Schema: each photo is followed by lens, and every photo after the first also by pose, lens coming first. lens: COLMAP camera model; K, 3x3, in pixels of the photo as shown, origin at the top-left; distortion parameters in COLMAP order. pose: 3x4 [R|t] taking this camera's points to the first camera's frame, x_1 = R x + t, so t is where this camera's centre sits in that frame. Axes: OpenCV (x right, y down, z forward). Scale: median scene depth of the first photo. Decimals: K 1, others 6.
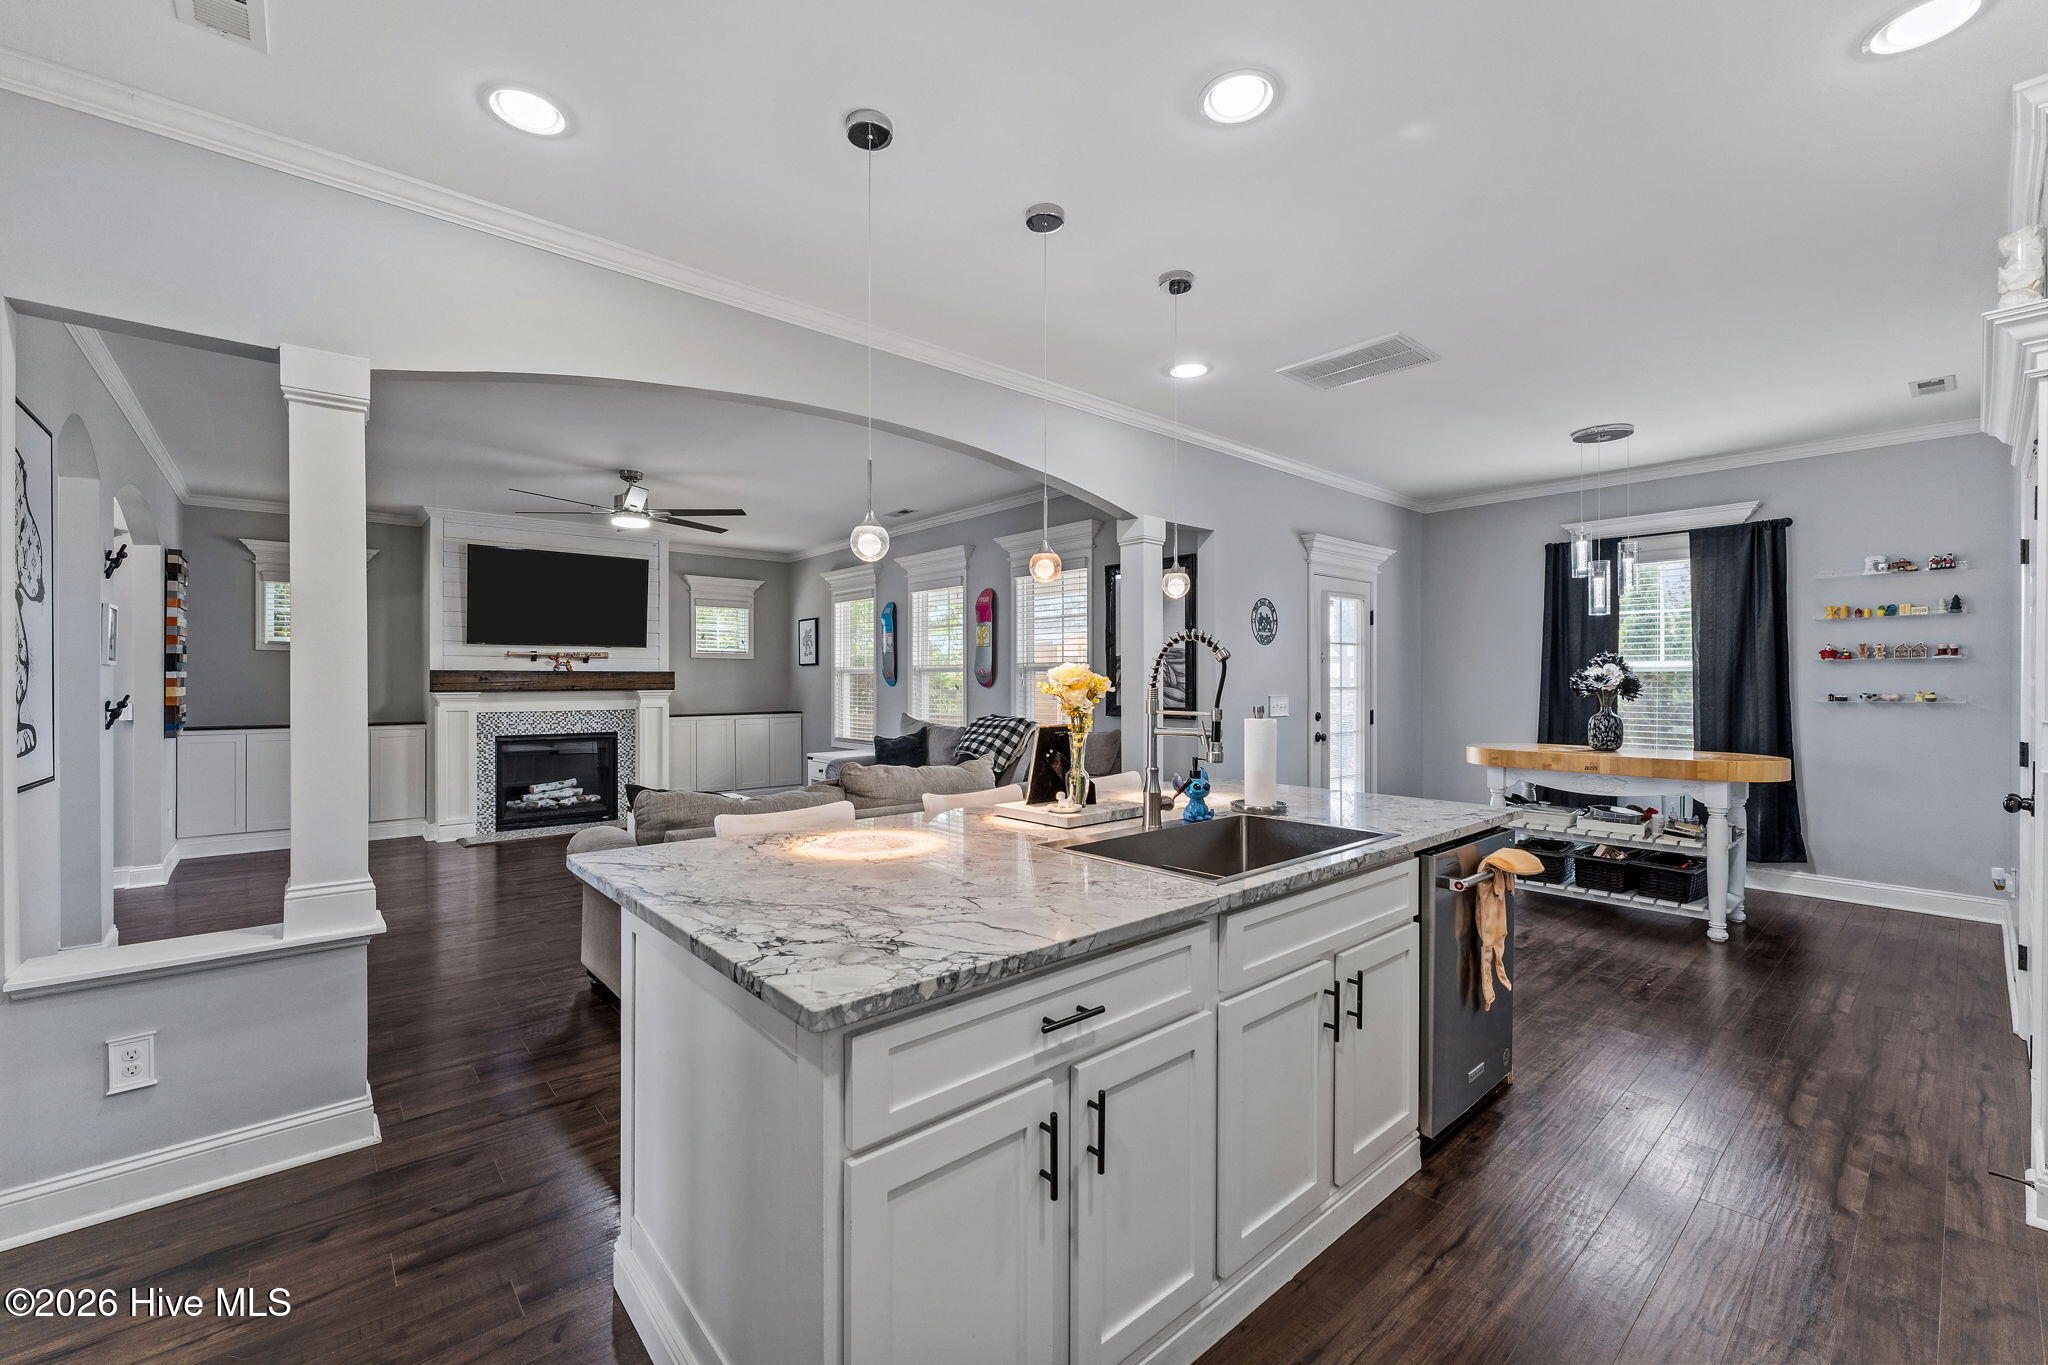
lens RADIAL K [[833.9, 0, 1020.4], [0, 833.9, 684.5], [0, 0, 1]] dist [-0.001172, 0.000012]
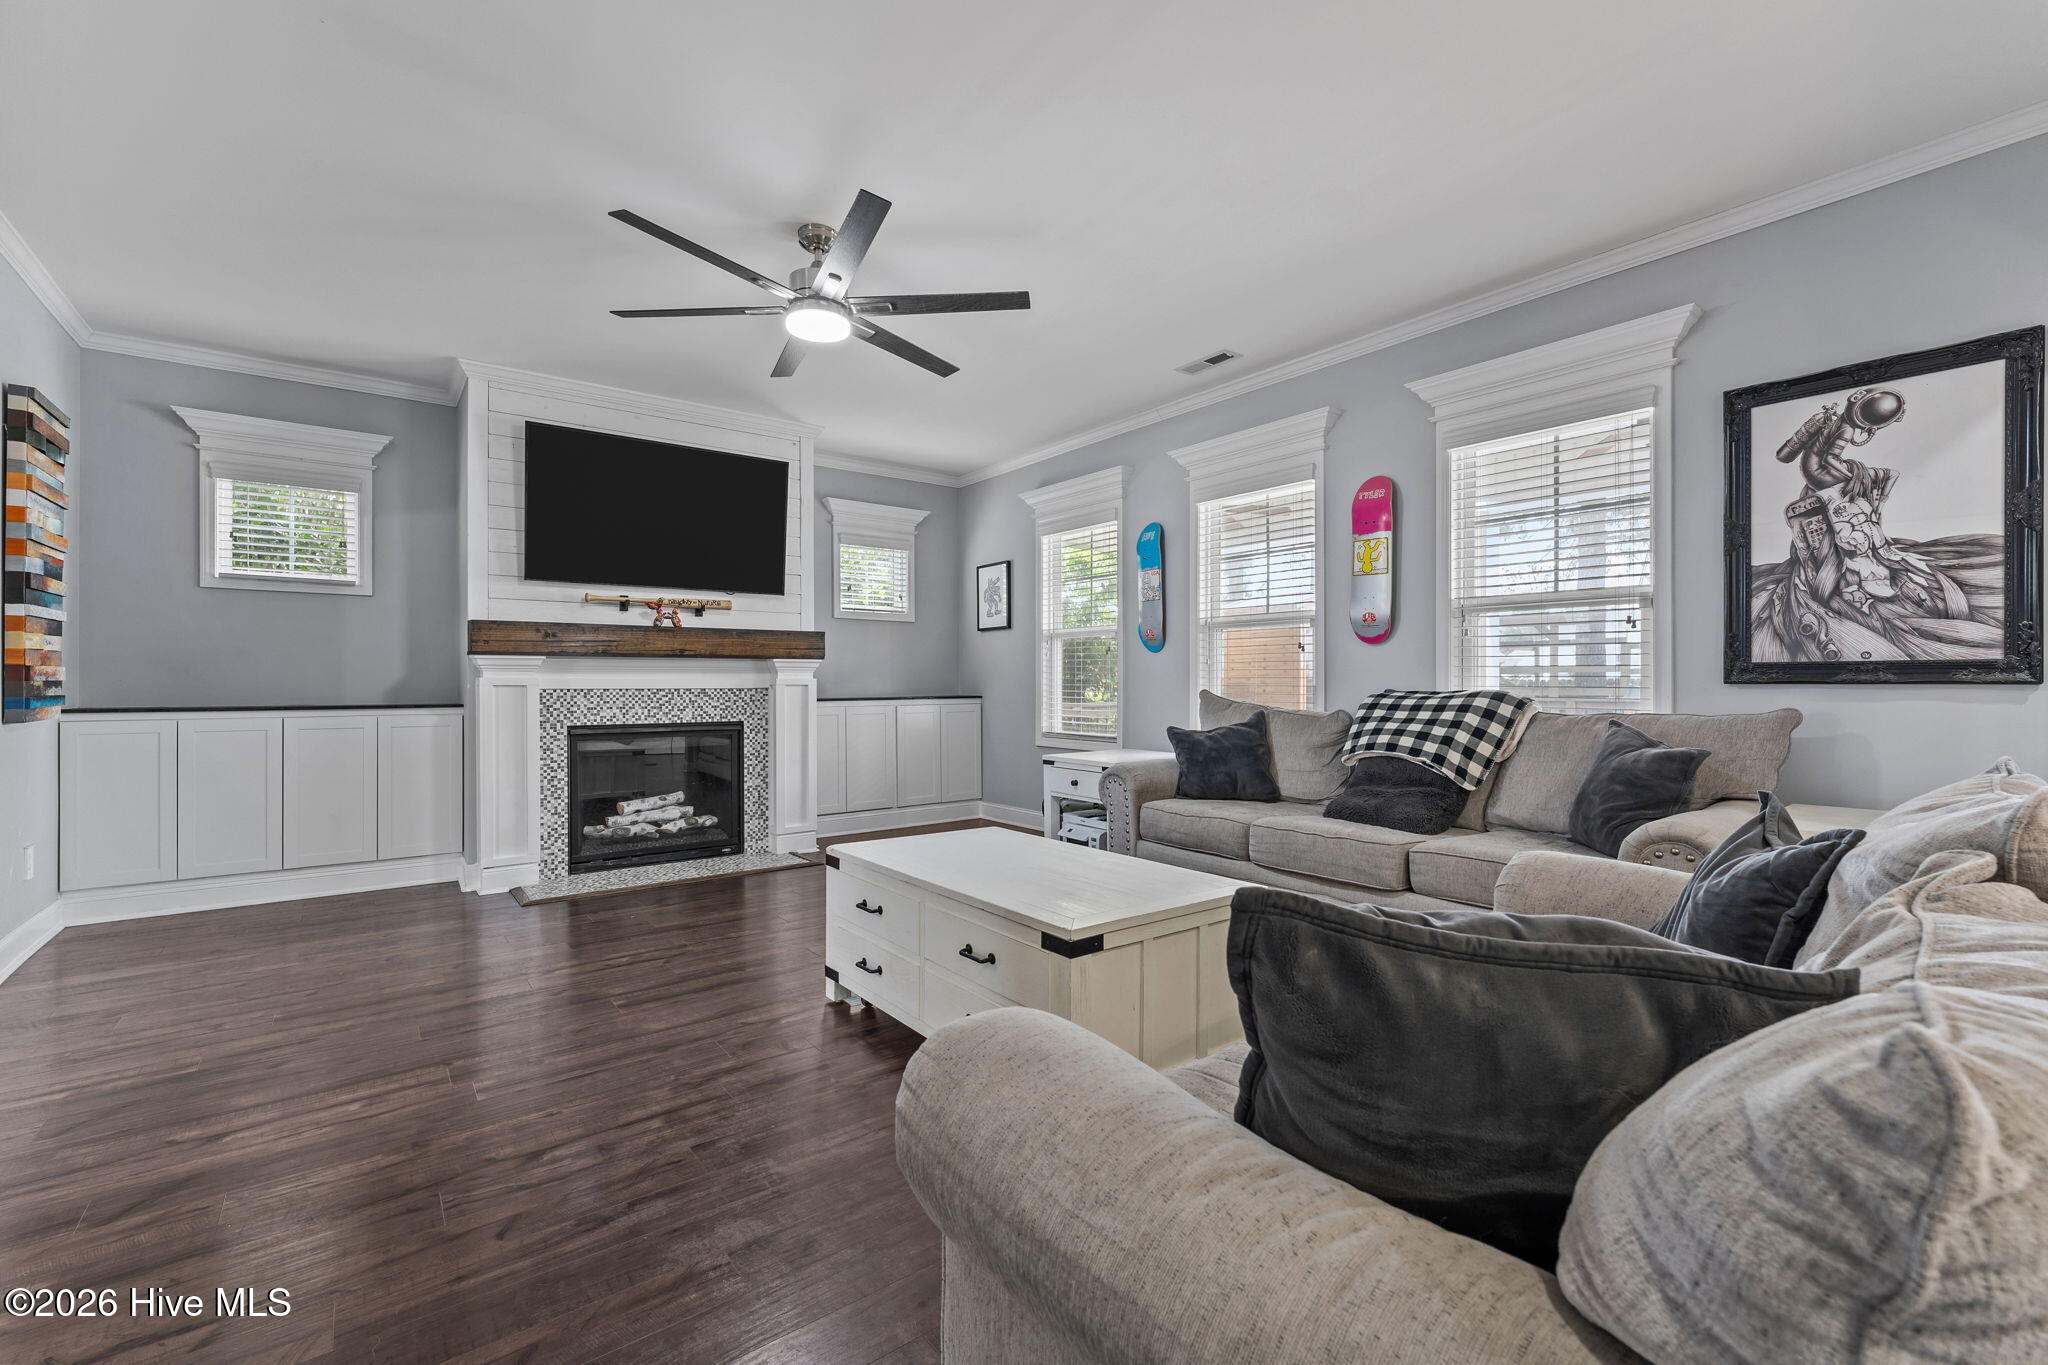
lens RADIAL K [[854.3, 0, 1021.6], [0, 854.3, 686.5], [0, 0, 1]] dist [-0.000142, -0.000017]
pose [[0.998308, -0.000906, -0.058148, -0.236867], [0.000957, 0.999999, 0.000845, 0.030479], [0.058147, -0.000899, 0.998308, 0.355267]]
